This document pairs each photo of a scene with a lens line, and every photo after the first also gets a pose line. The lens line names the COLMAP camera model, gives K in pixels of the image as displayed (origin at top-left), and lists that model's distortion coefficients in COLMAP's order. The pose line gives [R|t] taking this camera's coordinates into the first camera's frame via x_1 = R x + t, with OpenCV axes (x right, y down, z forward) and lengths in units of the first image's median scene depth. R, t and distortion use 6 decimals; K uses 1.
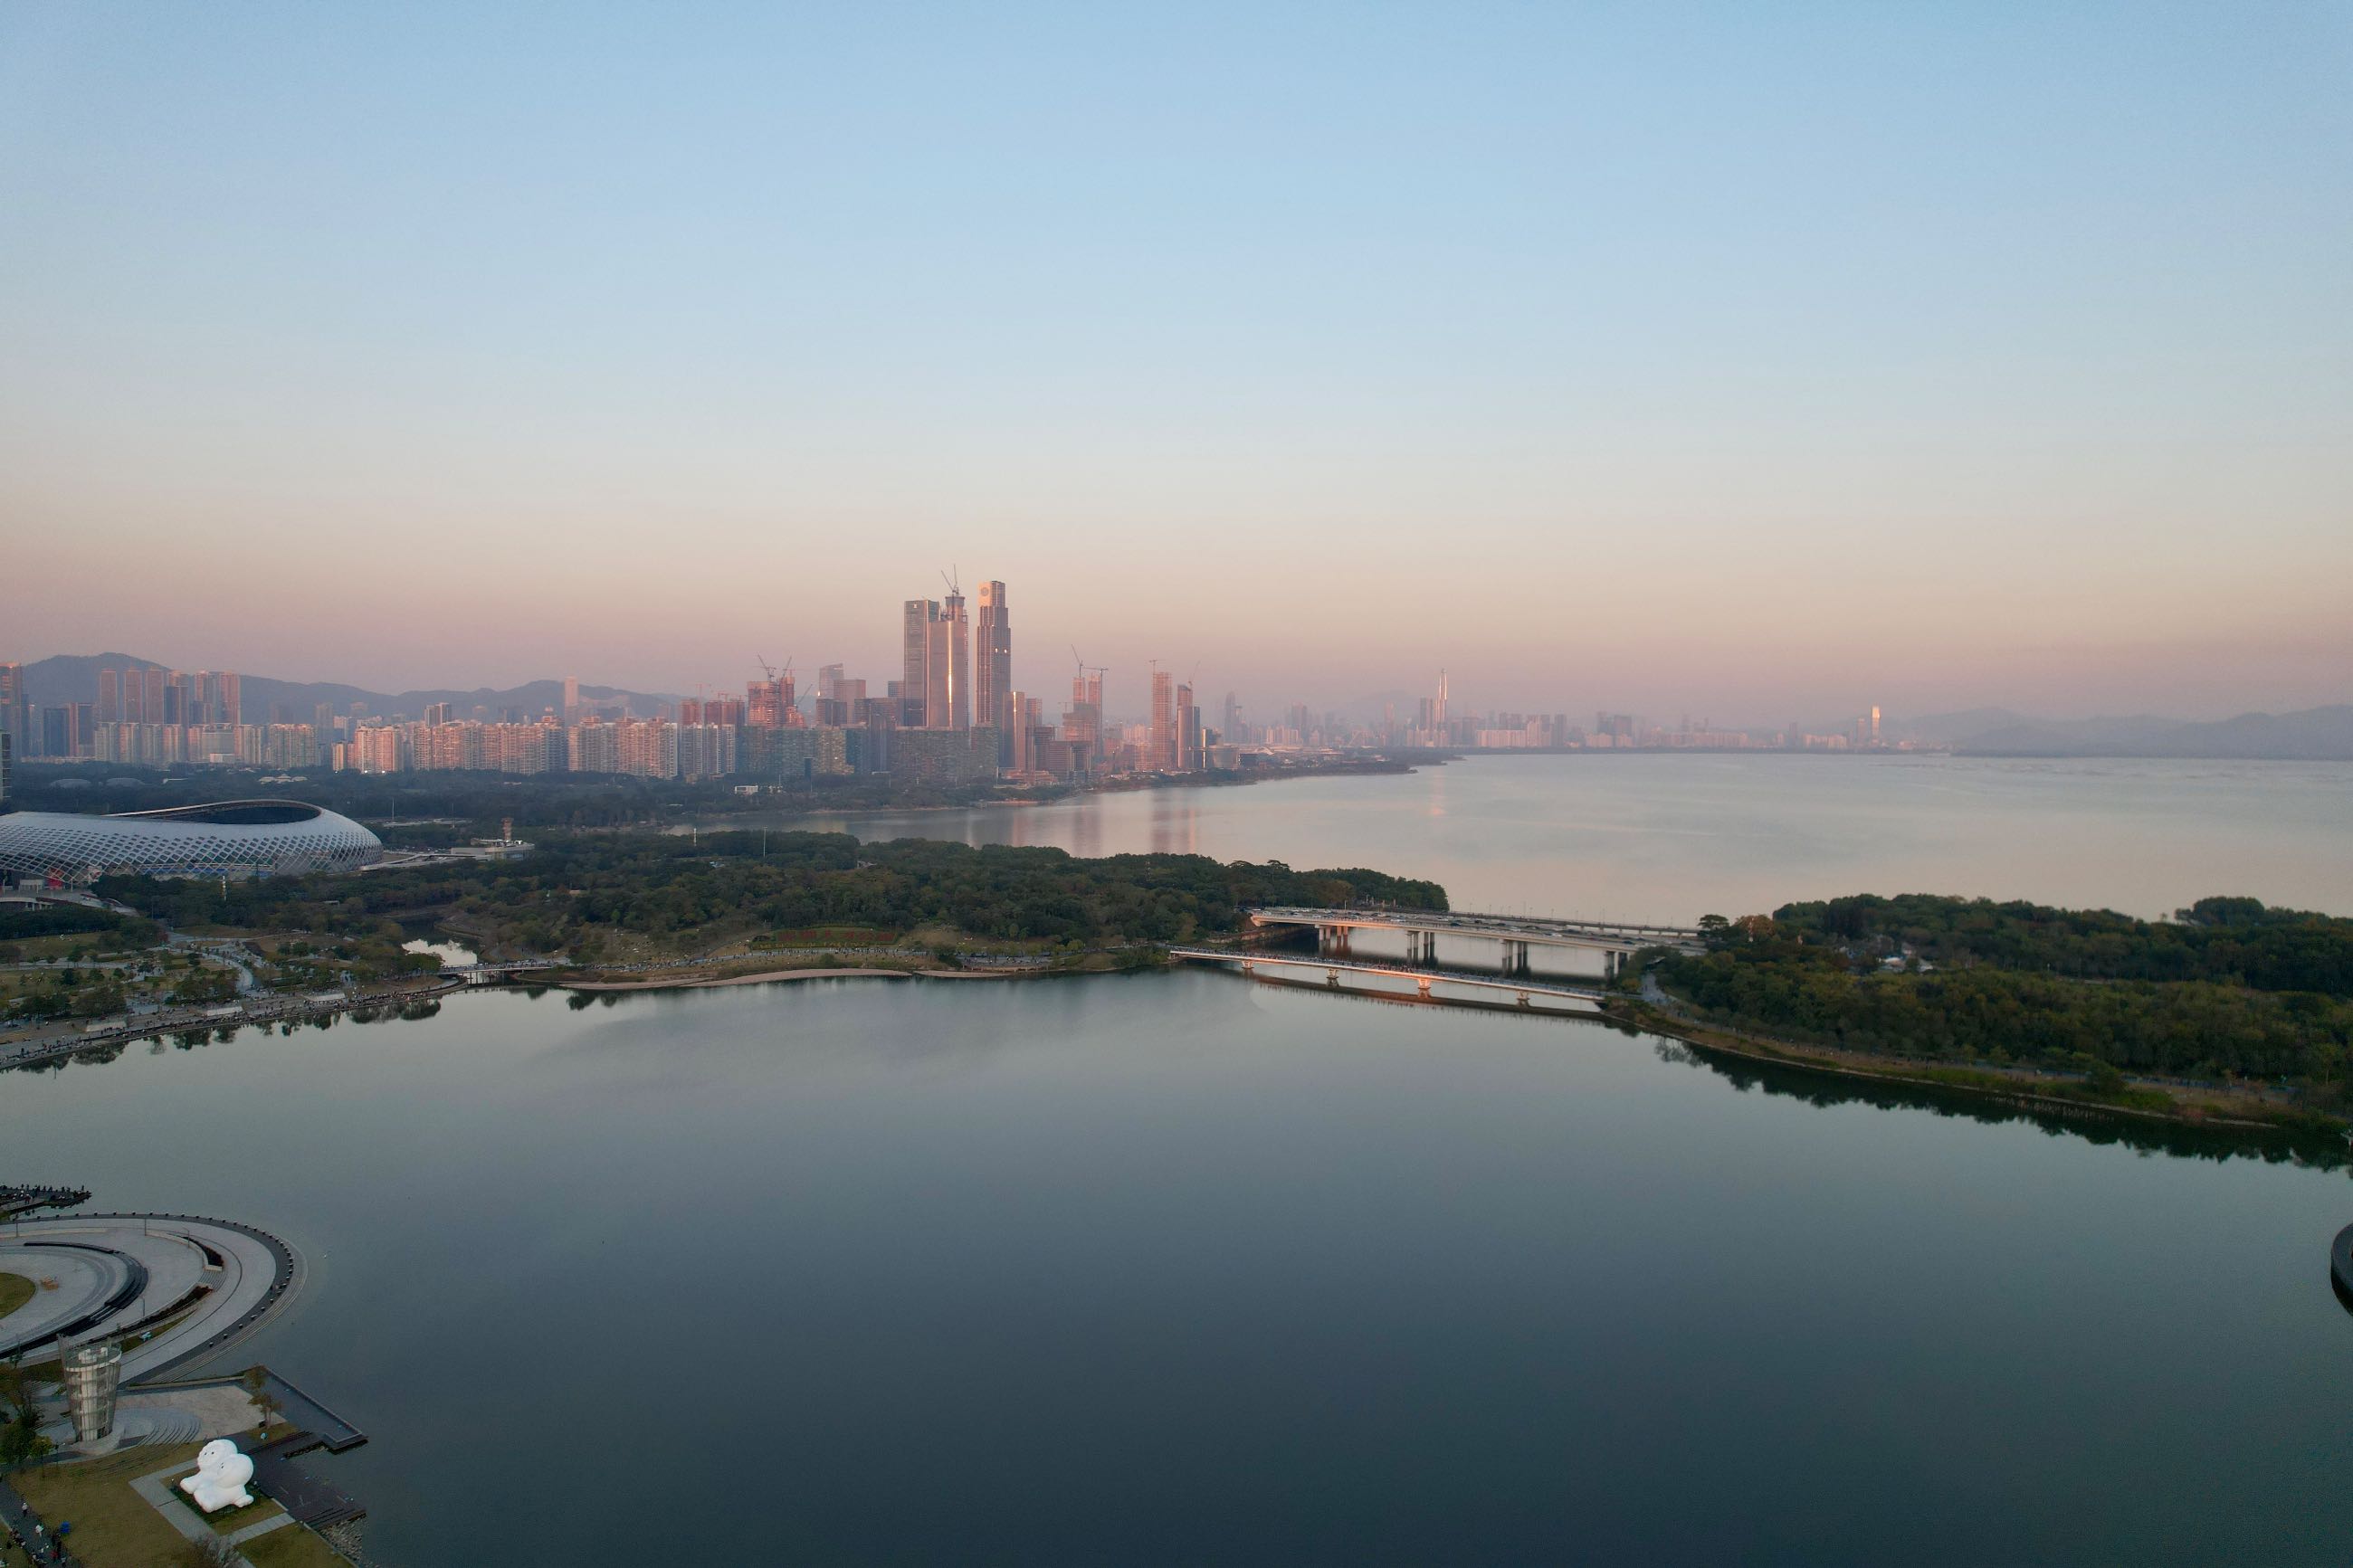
lens RADIAL K [[1512.9, 0, 1177.3], [0, 1512.9, 766.9], [0, 0, 1]] dist [-0.082422, 0.077248]
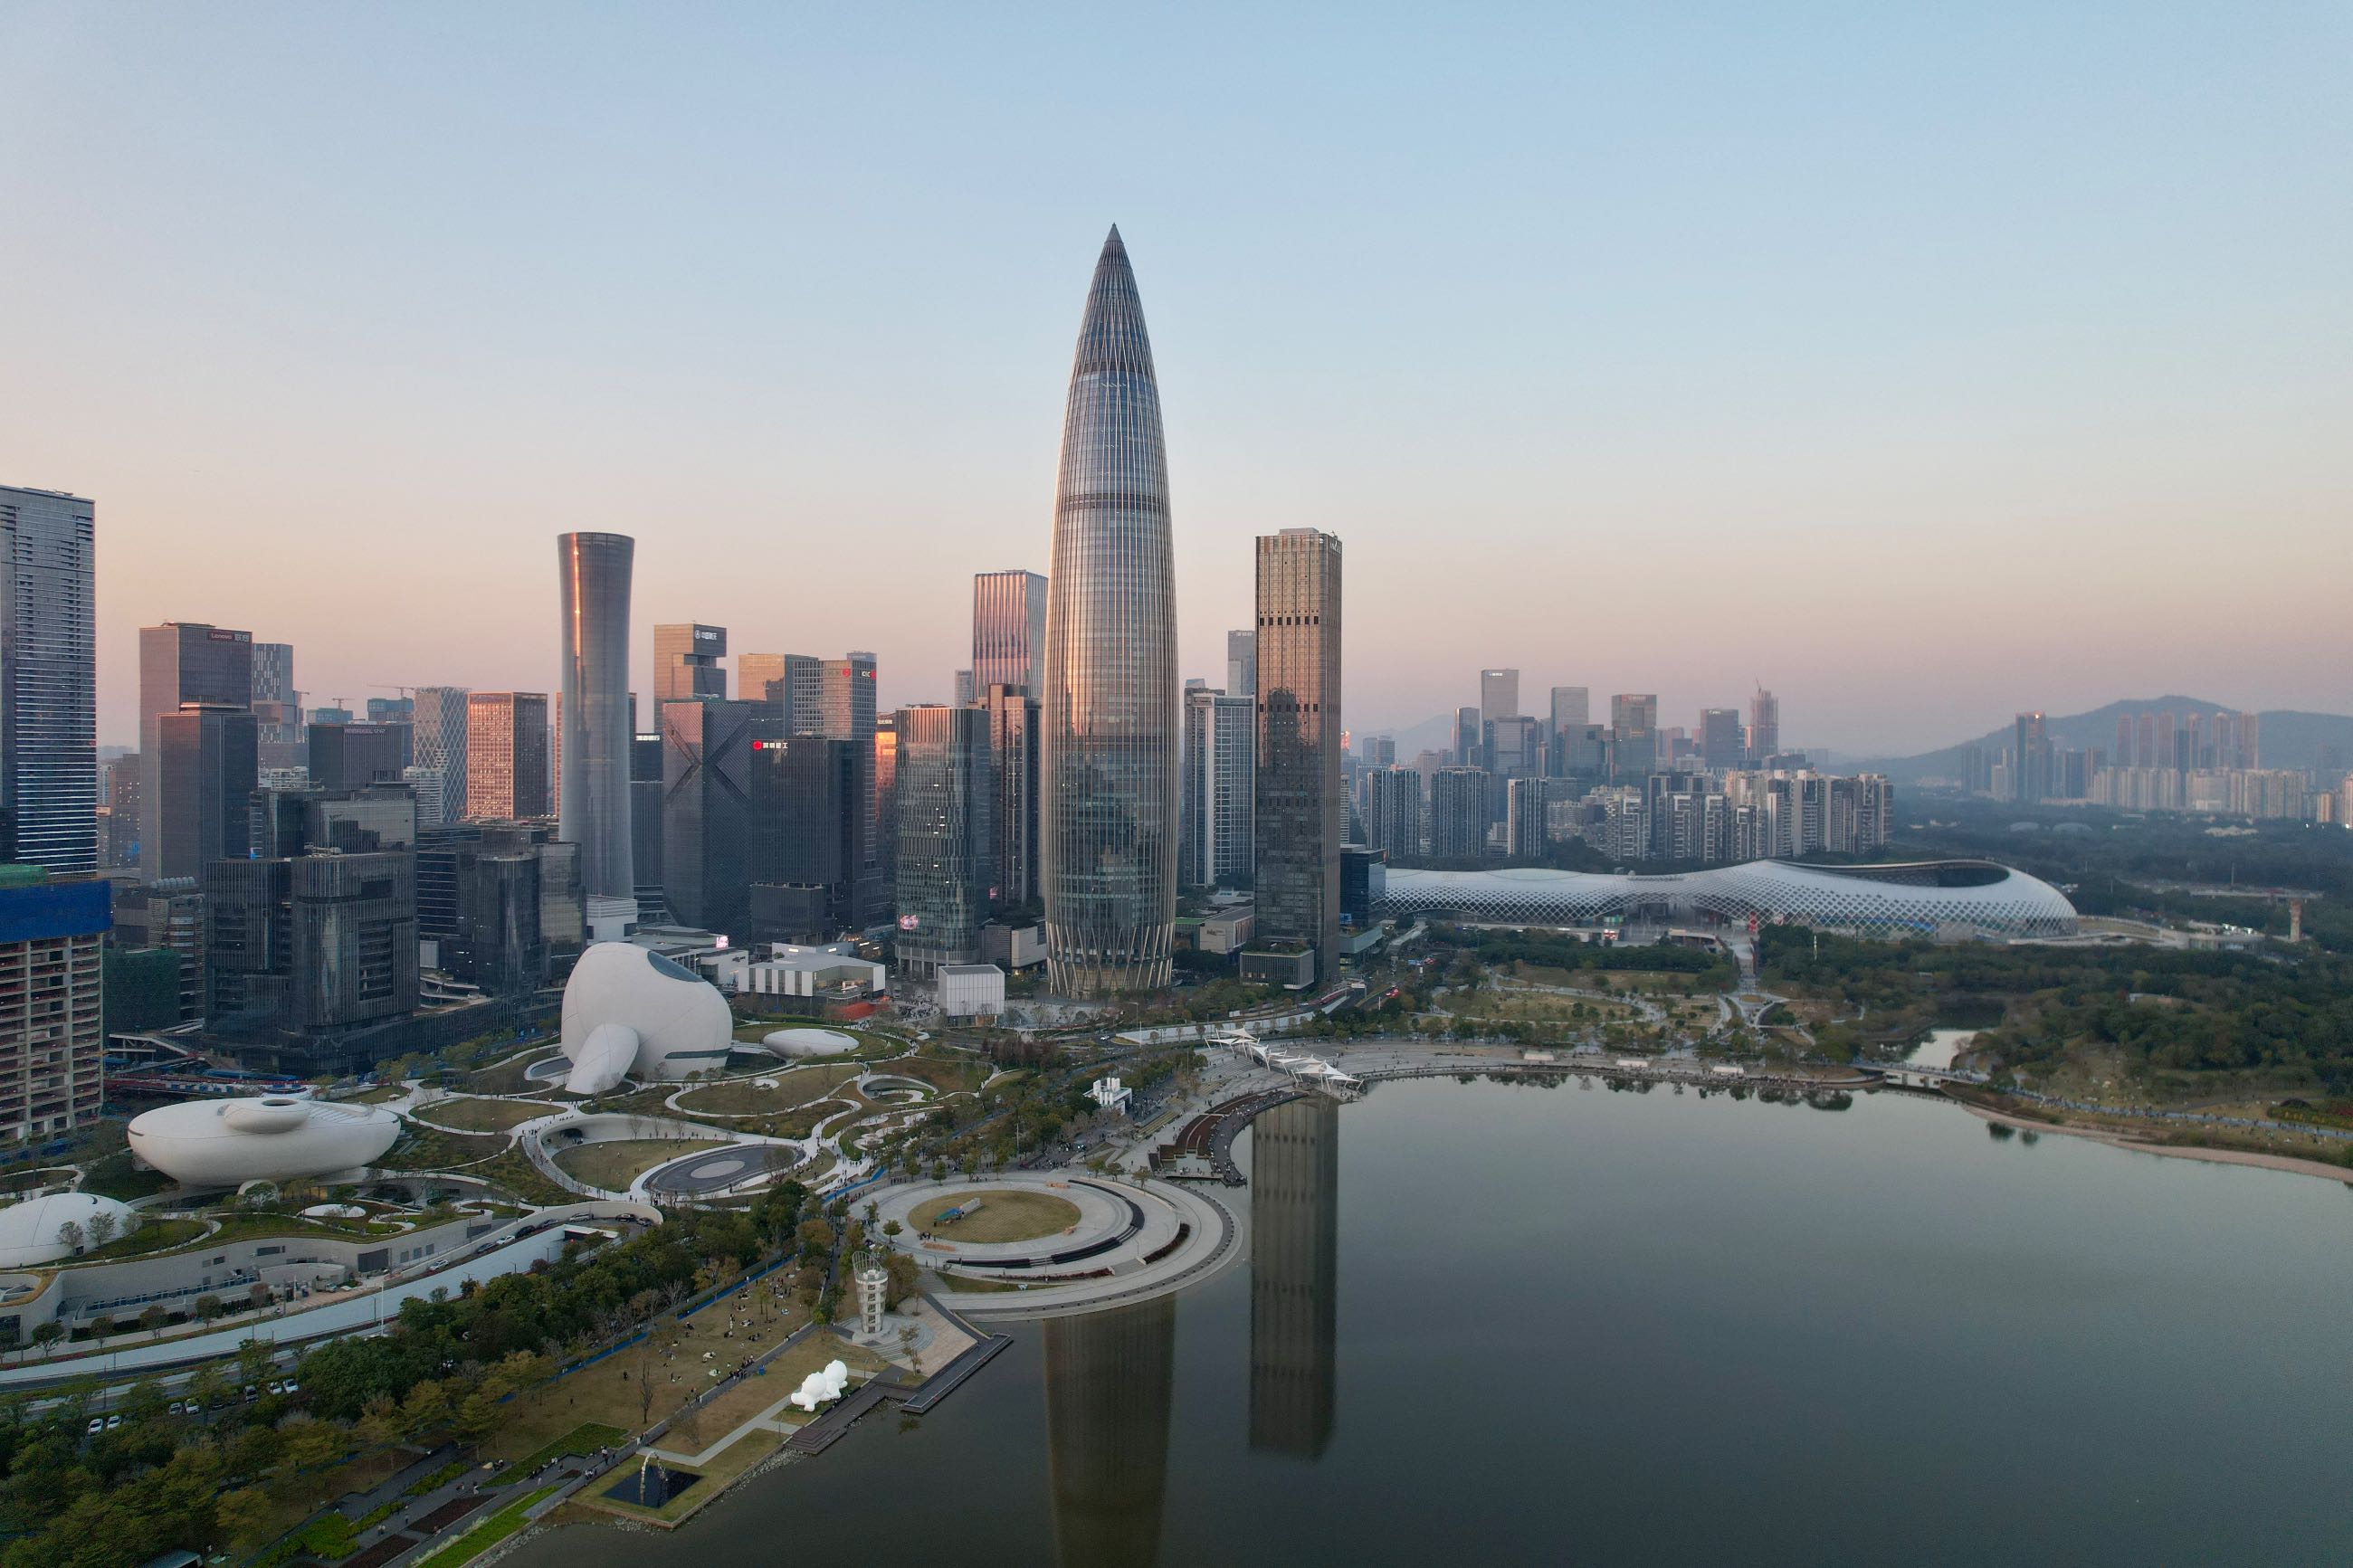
lens RADIAL K [[1512.9, 0, 1177.3], [0, 1512.9, 766.9], [0, 0, 1]] dist [-0.082422, 0.077248]
pose [[0.321533, 0.005491, -0.946882, 0.163777], [-0.029610, 0.999552, -0.004258, -0.021765], [0.946435, 0.029406, 0.321552, 0.178588]]
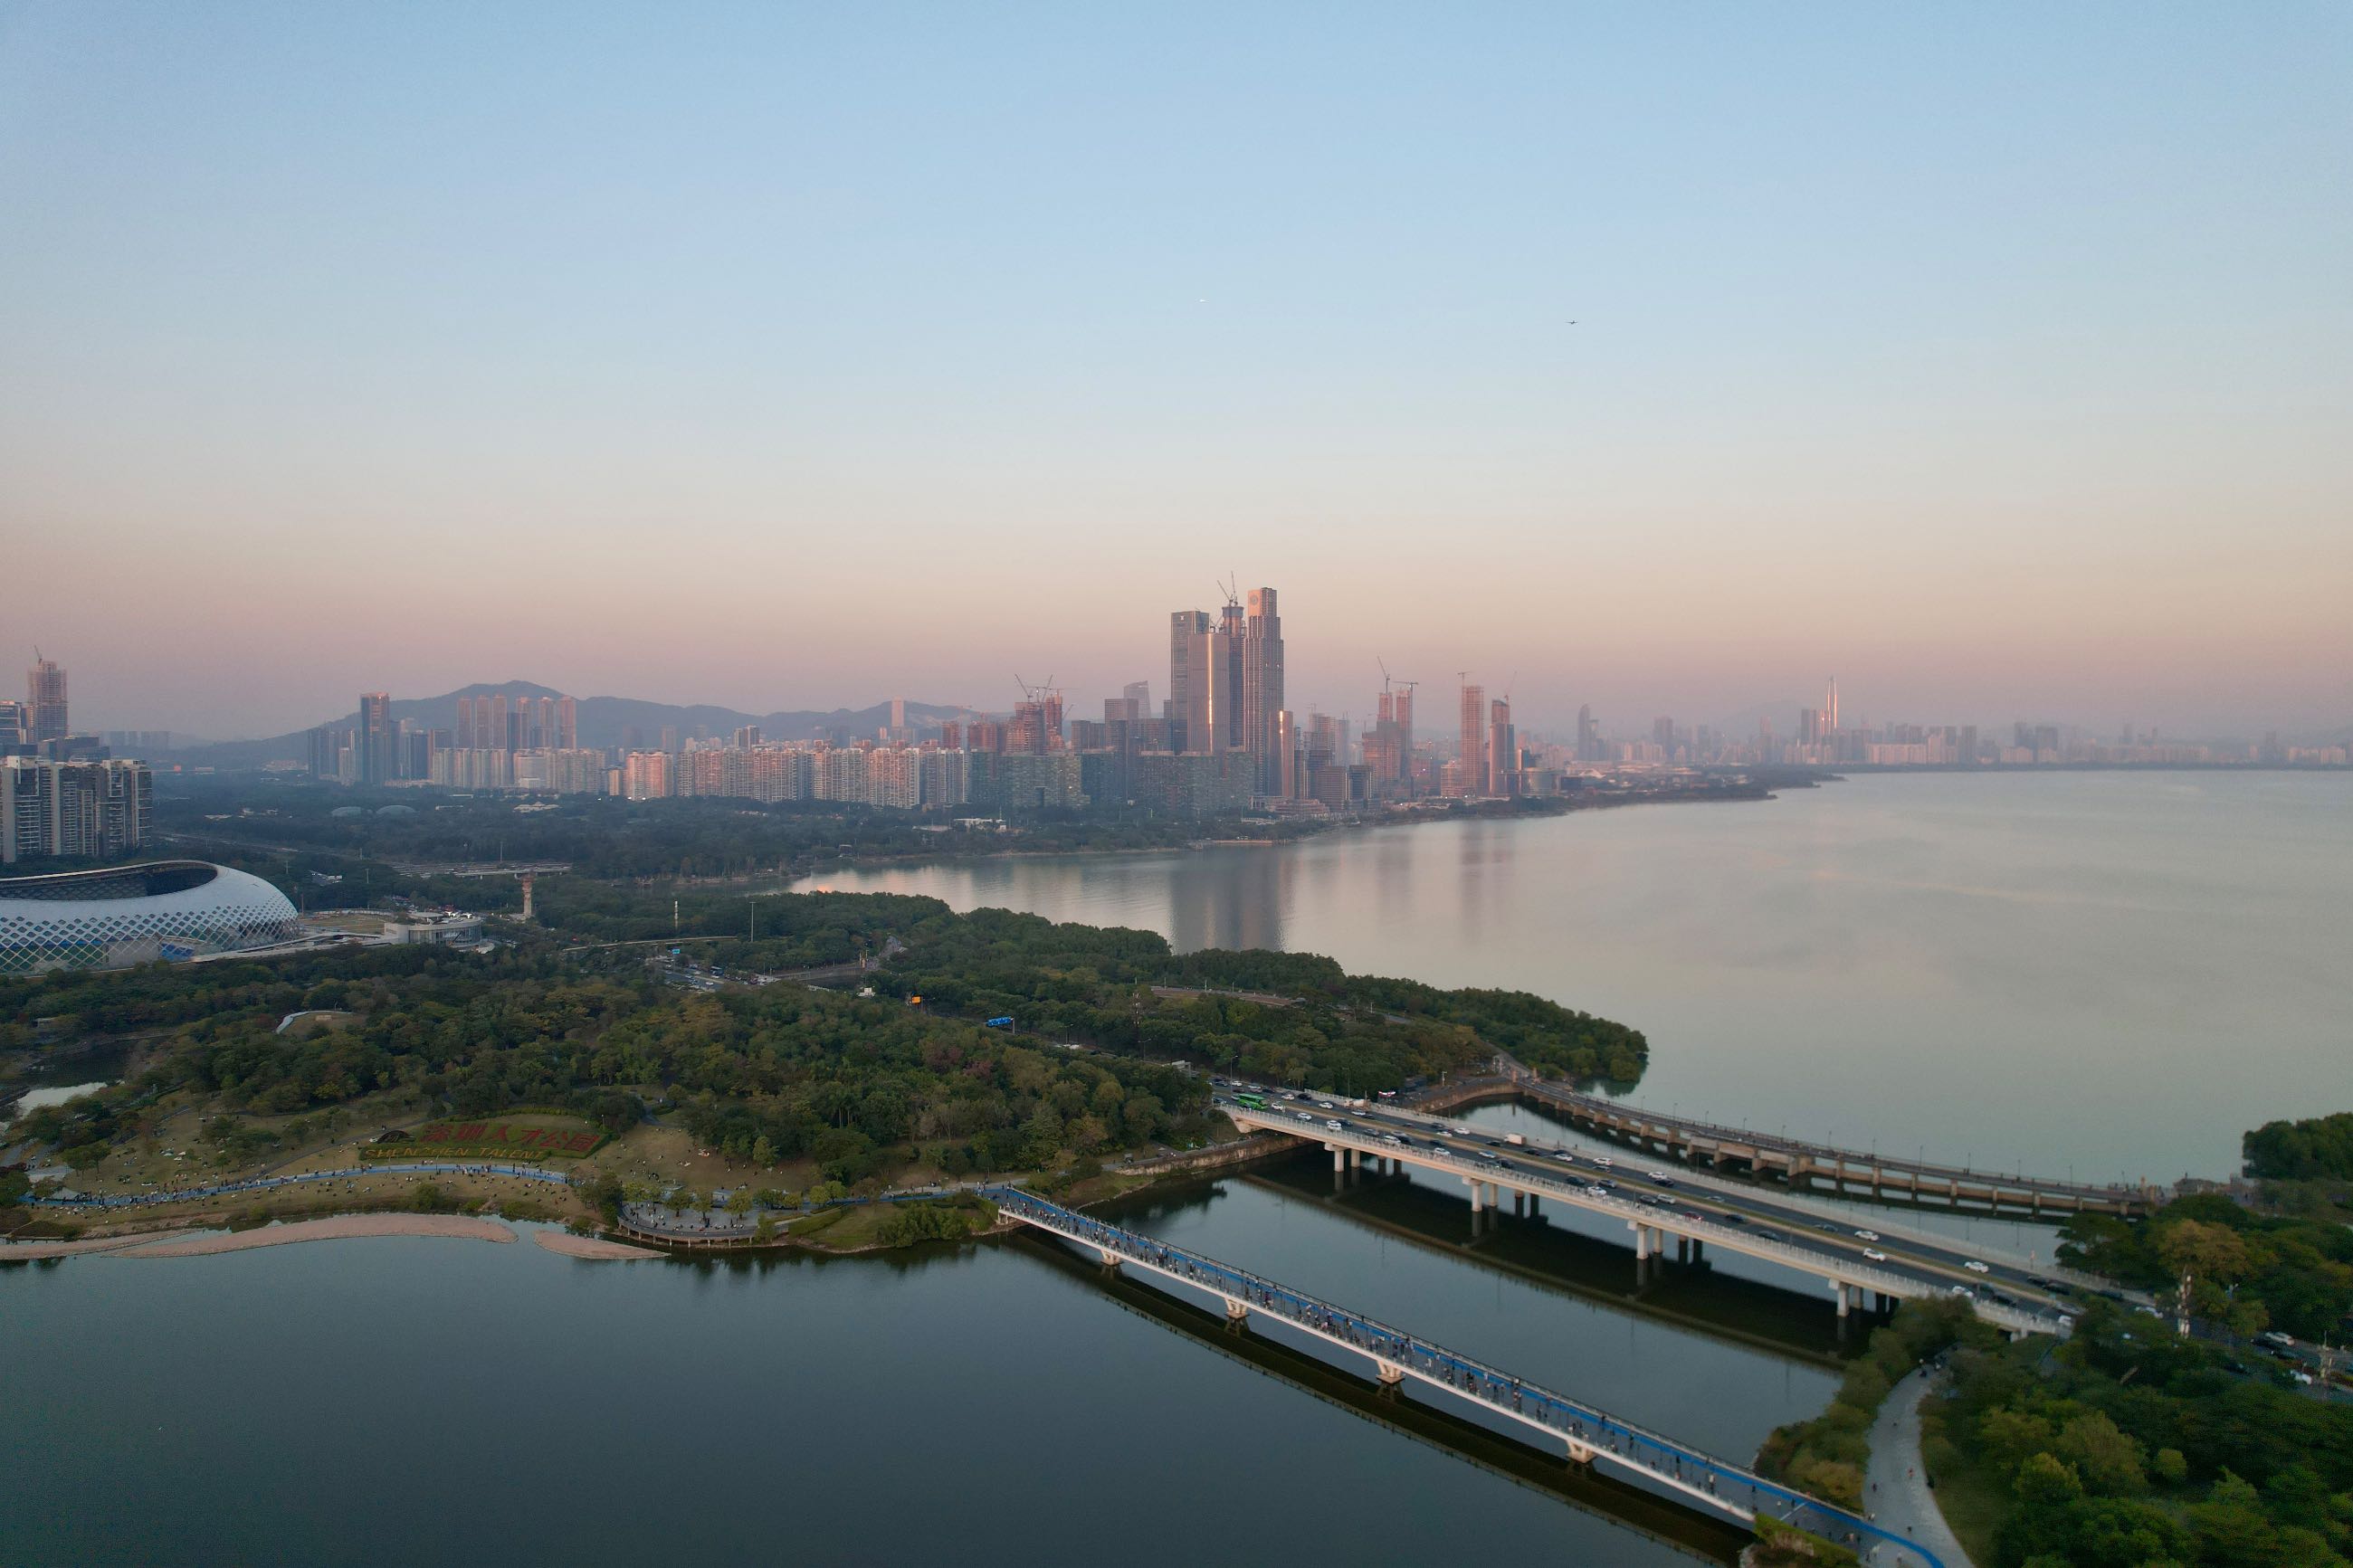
lens RADIAL K [[1512.9, 0, 1177.3], [0, 1512.9, 766.9], [0, 0, 1]] dist [-0.082422, 0.077248]
pose [[0.969991, -0.001735, -0.243133, 0.136938], [-0.000460, 0.999960, -0.008969, -0.024914], [0.243139, 0.008811, 0.969951, 0.341849]]
